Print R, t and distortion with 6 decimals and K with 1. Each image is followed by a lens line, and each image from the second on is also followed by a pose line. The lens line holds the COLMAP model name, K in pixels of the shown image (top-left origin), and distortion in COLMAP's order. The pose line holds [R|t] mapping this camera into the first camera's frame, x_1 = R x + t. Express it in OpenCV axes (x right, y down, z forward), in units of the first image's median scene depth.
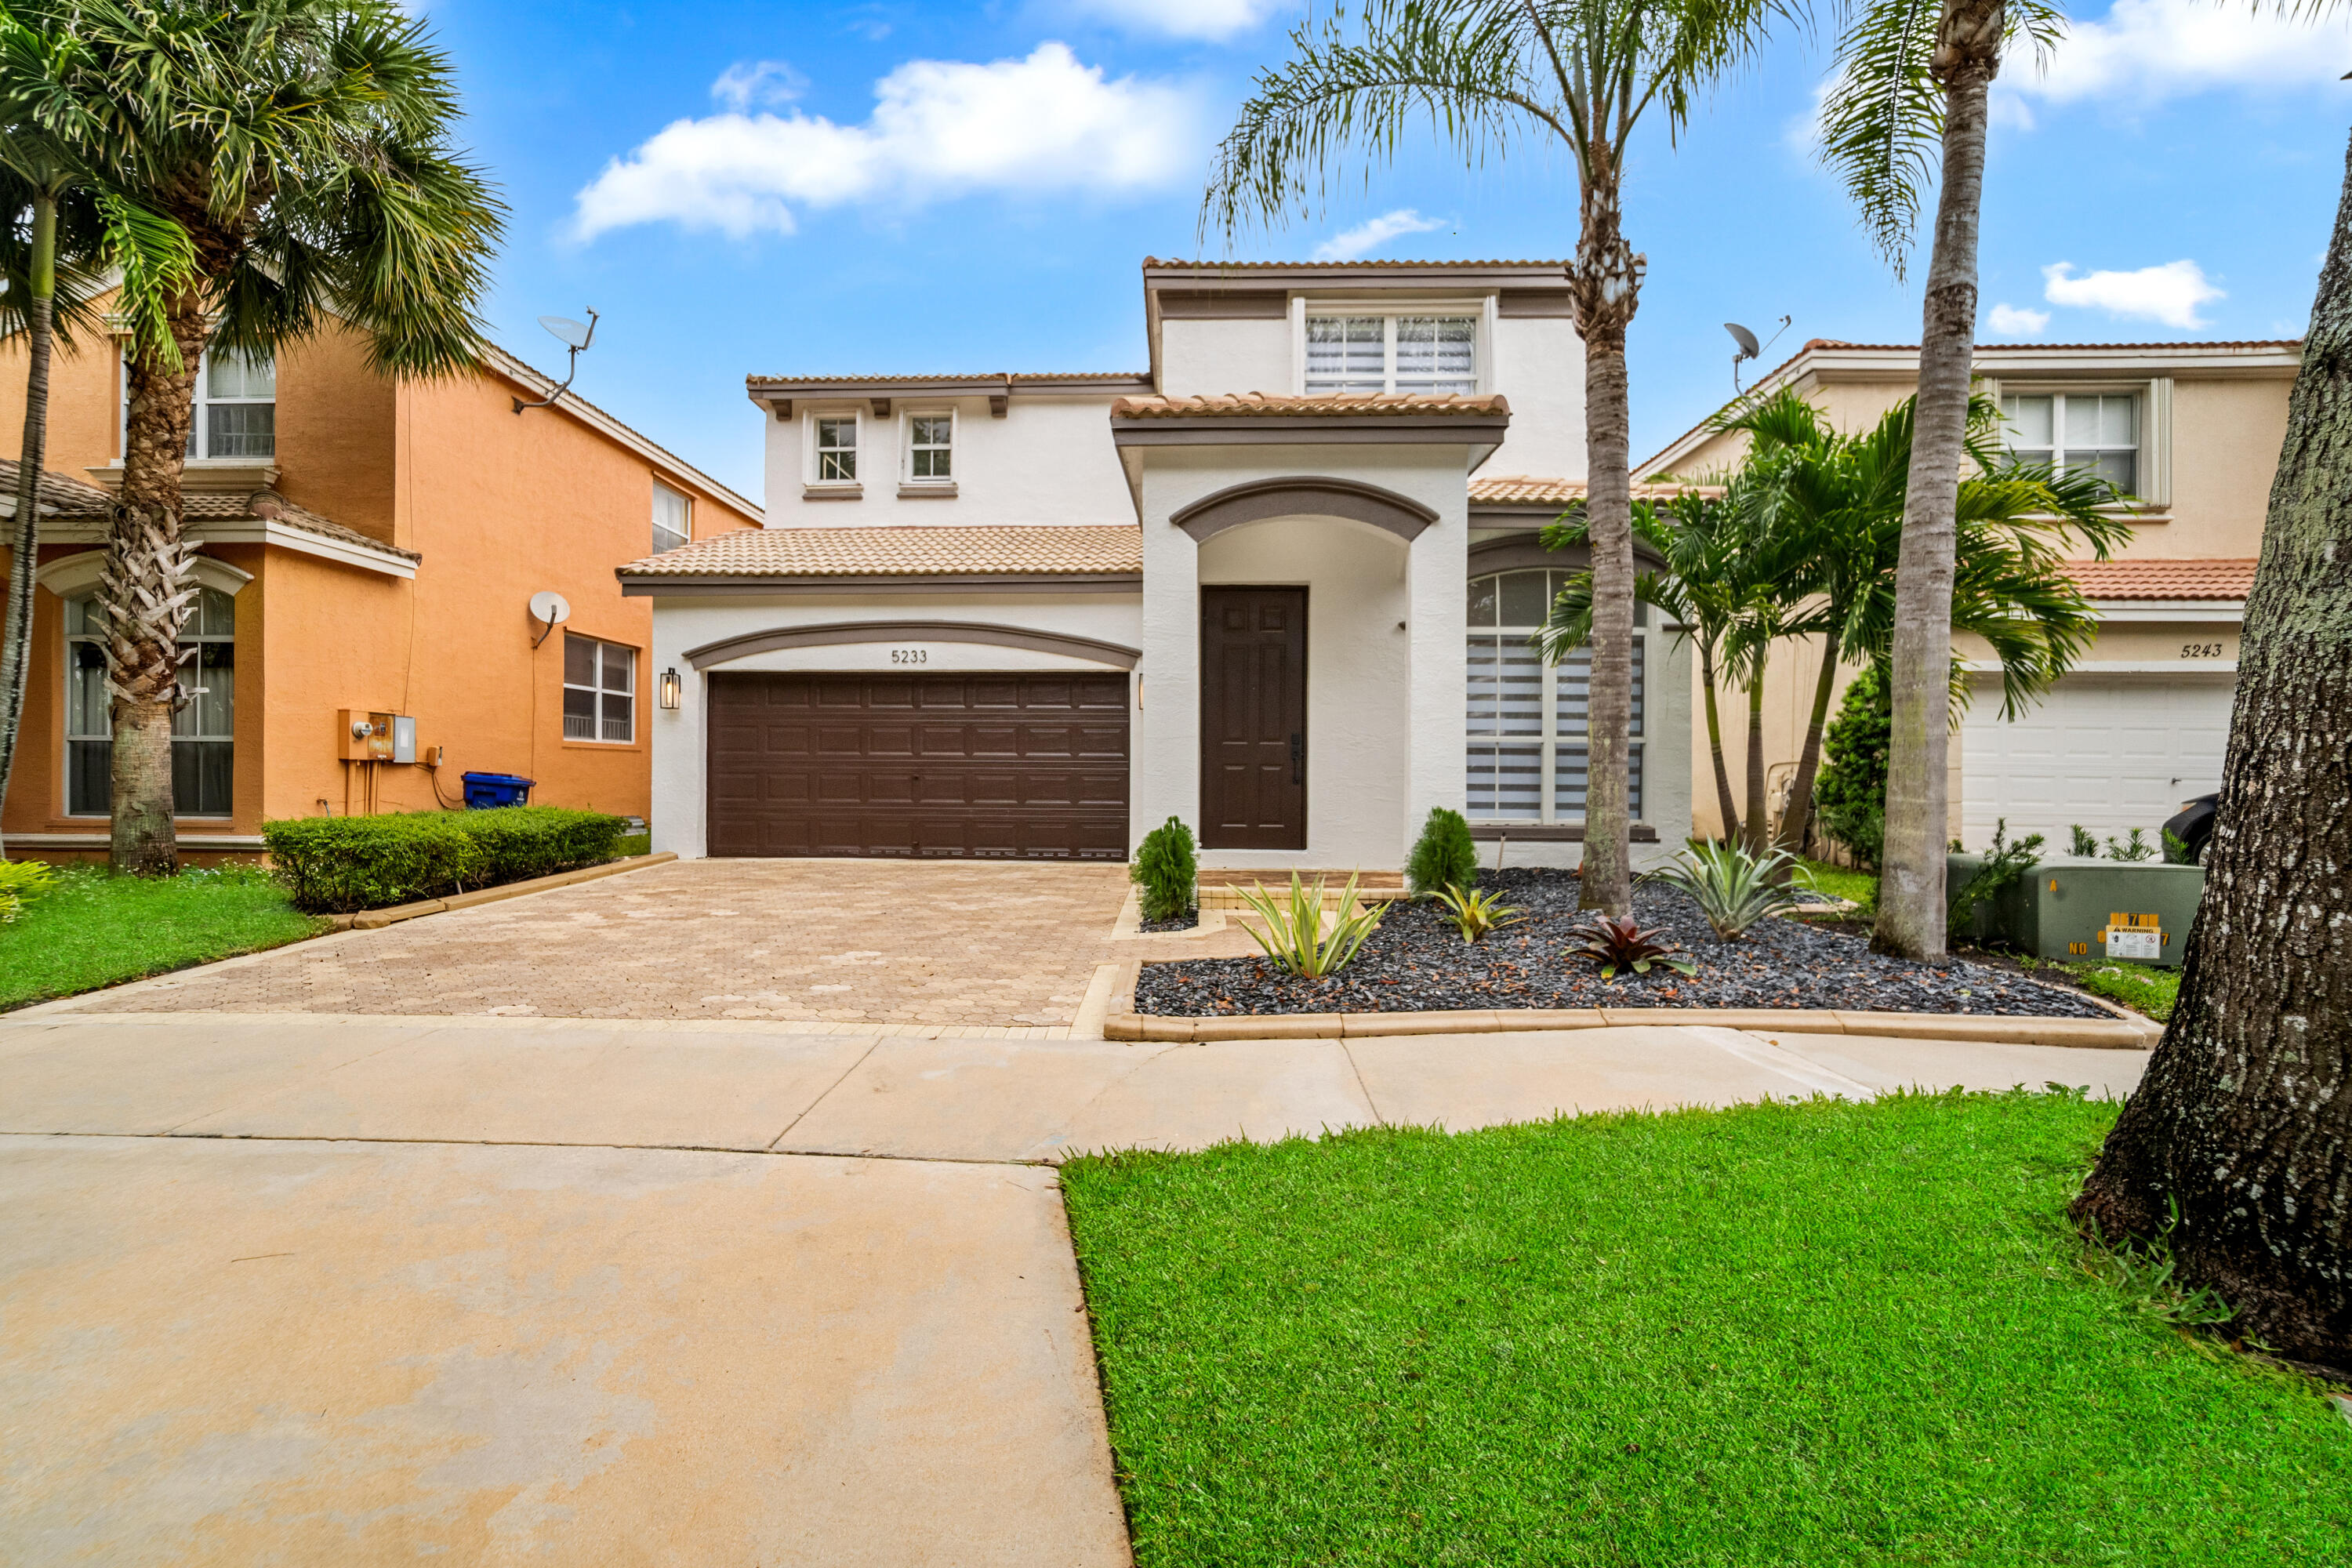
lens RADIAL K [[946.2, 0, 1158.3], [0, 946.2, 782.1], [0, 0, 1]] dist [-0.026702, 0.012226]
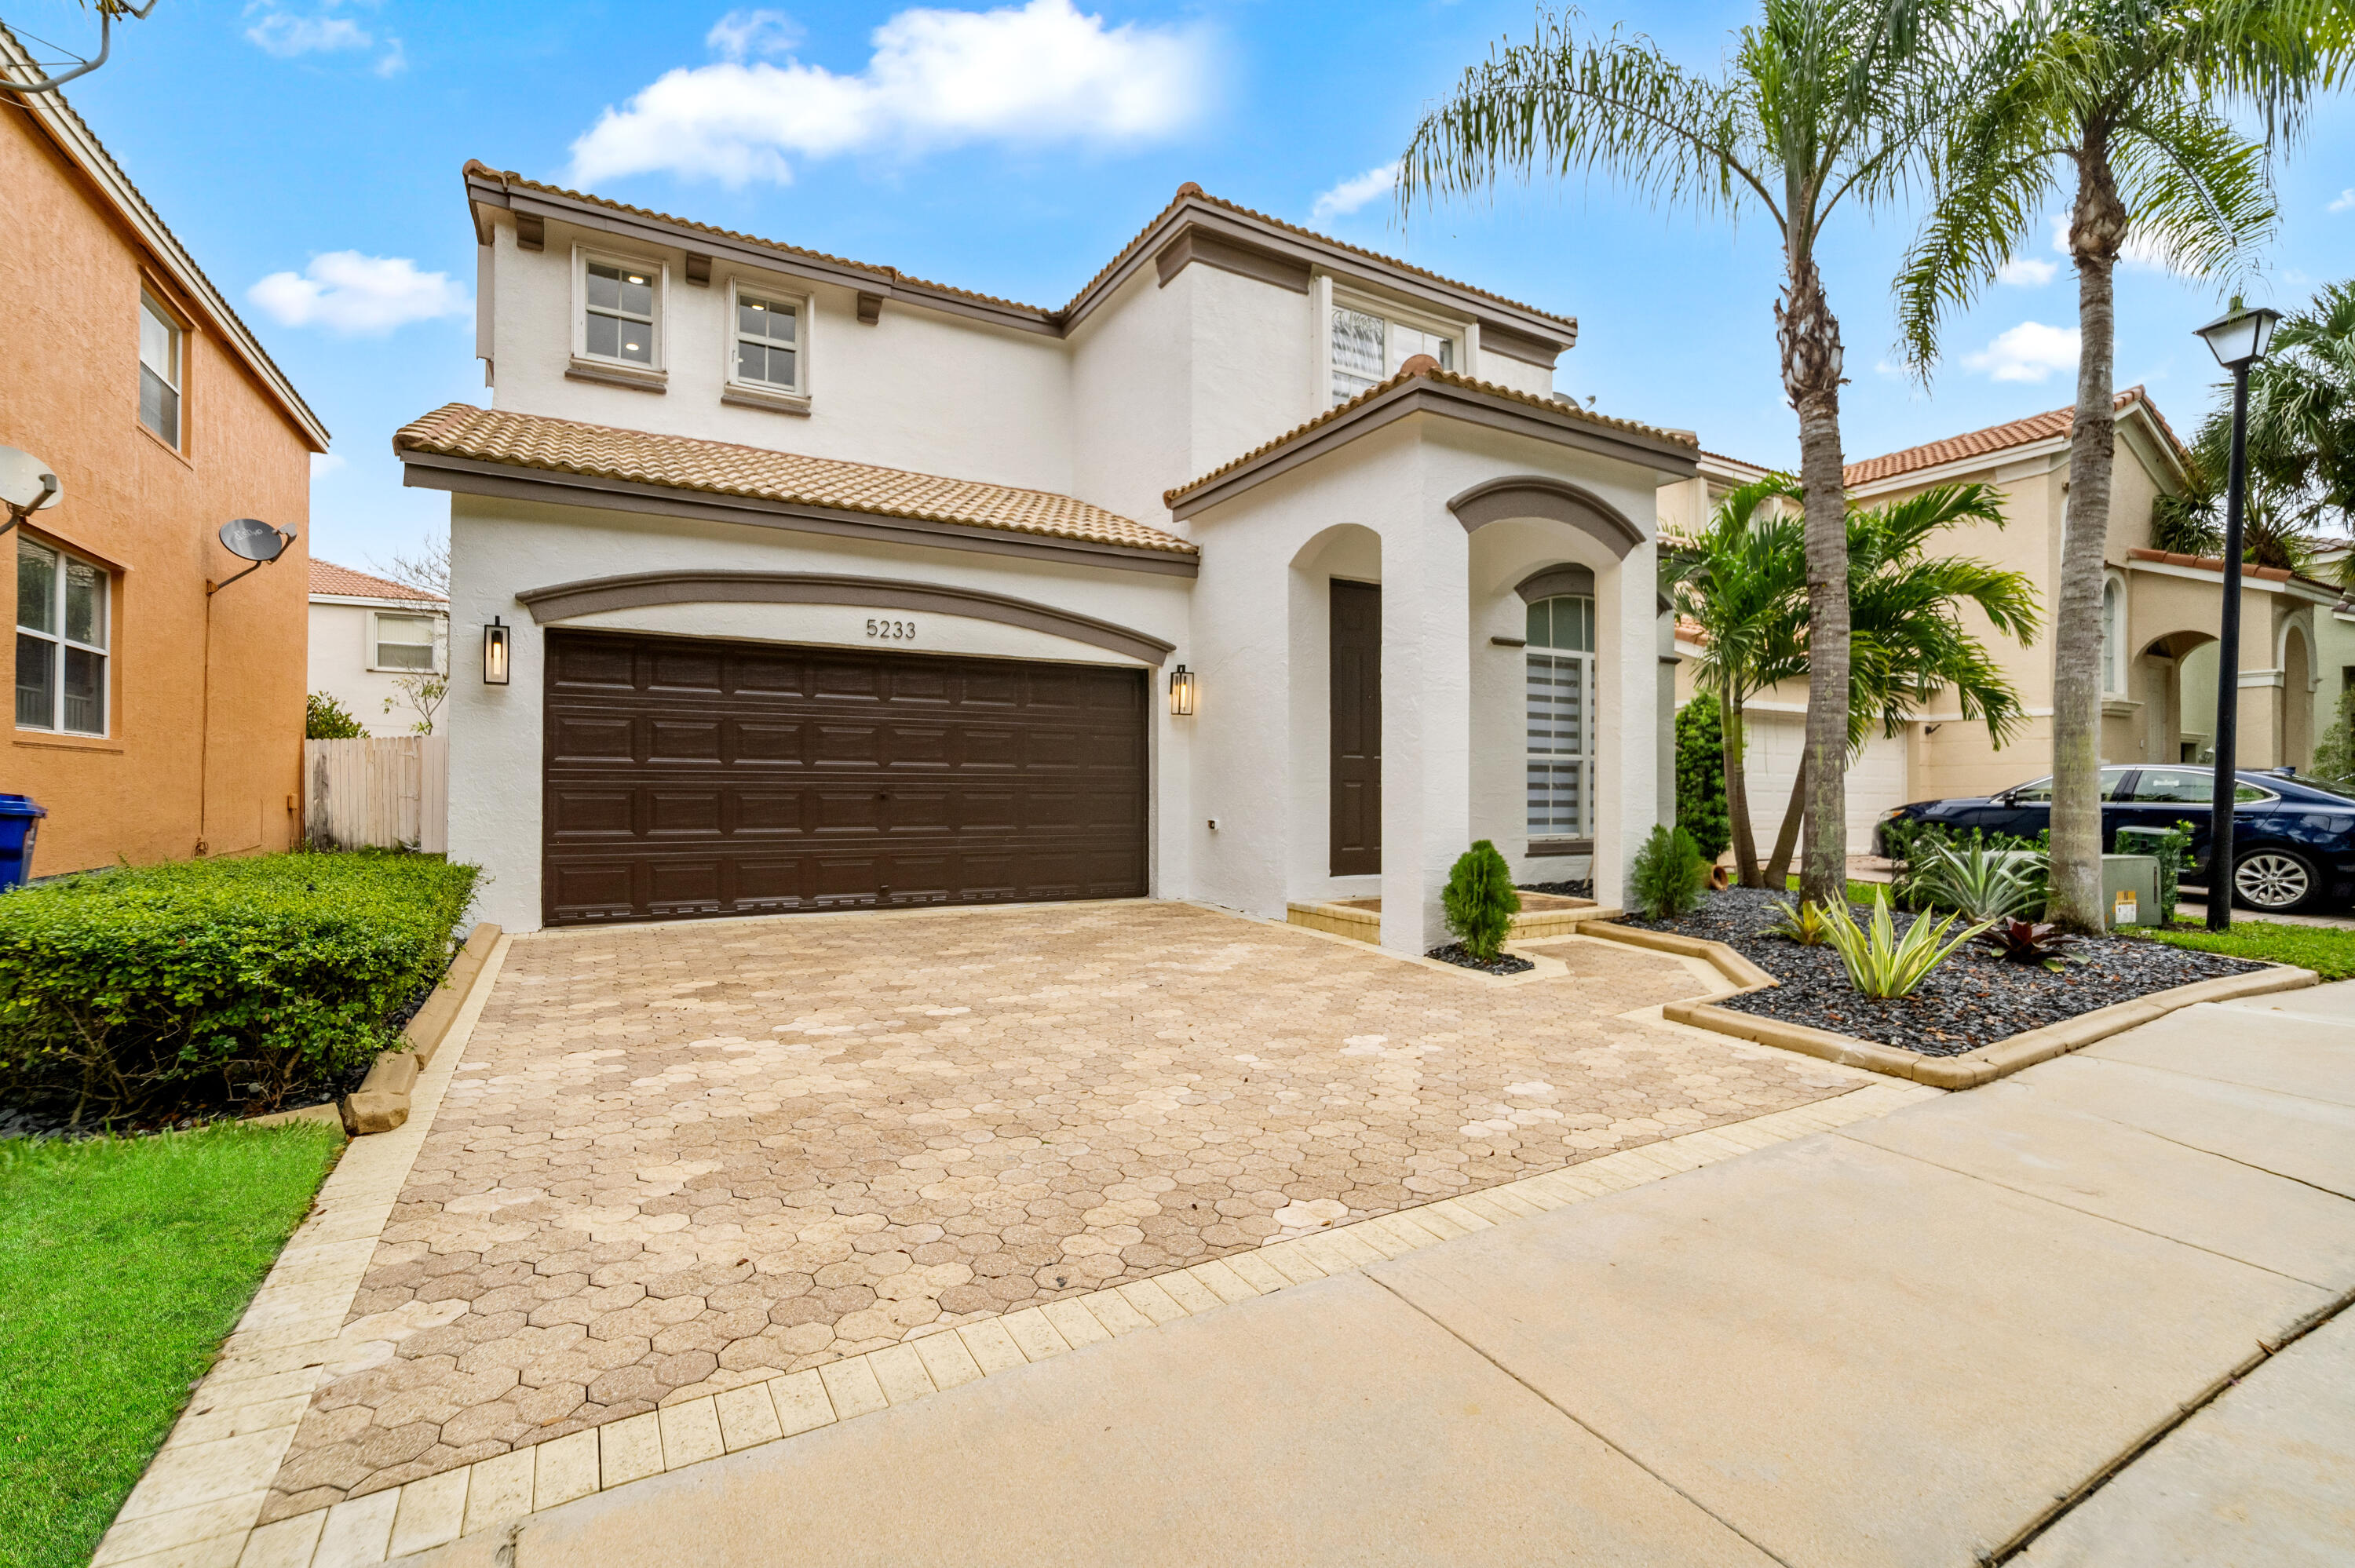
lens RADIAL K [[1016.1, 0, 1159.7], [0, 1016.1, 785.7], [0, 0, 1]] dist [-0.026826, 0.015950]
pose [[0.856215, 0.000072, 0.516620, -0.491355], [0.005315, 0.999946, -0.008948, -0.005618], [-0.516593, 0.010407, 0.856168, 0.232420]]
